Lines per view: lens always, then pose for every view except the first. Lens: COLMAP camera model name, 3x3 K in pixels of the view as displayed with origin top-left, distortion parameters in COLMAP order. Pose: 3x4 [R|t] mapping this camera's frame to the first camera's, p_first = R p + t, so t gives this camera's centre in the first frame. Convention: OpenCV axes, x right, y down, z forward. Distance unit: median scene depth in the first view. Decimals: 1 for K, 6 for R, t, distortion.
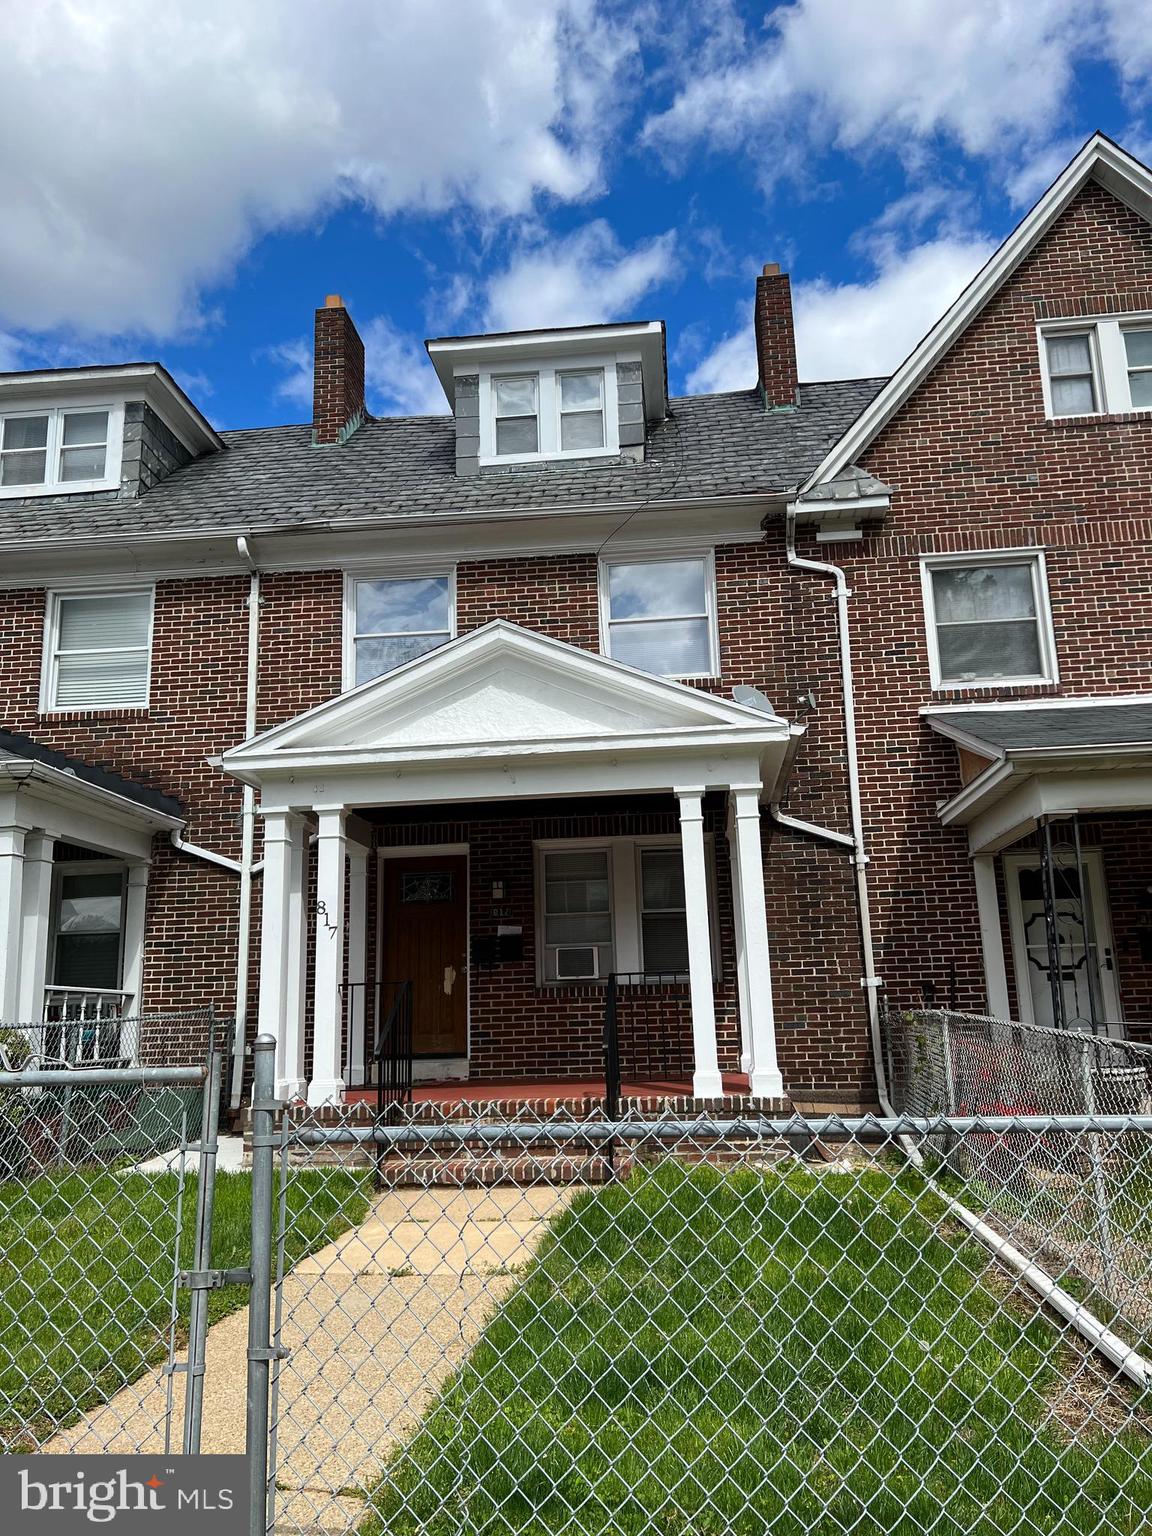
lens RADIAL K [[1145.0, 0, 585.9], [0, 1145.0, 773.9], [0, 0, 1]] dist [0.032133, -0.011727]
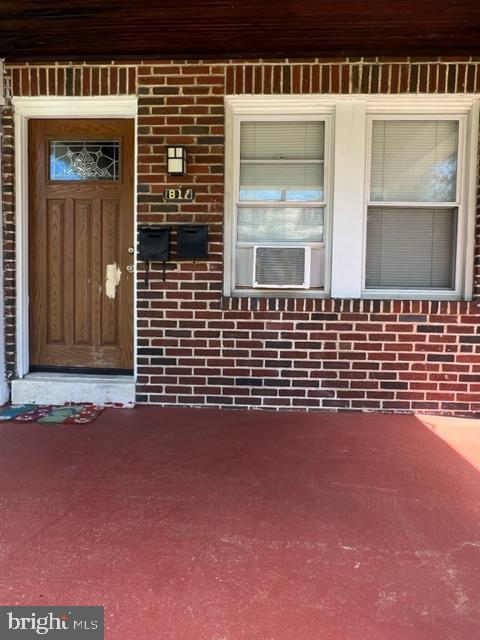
lens RADIAL K [[427.5, 0, 239.1], [0, 427.5, 322.9], [0, 0, 1]] dist [-0.022632, -0.002977]
pose [[0.996289, 0.038310, 0.077076, -0.054422], [-0.058875, 0.956545, 0.285577, 0.121255], [-0.062787, -0.289055, 0.955251, 0.720424]]
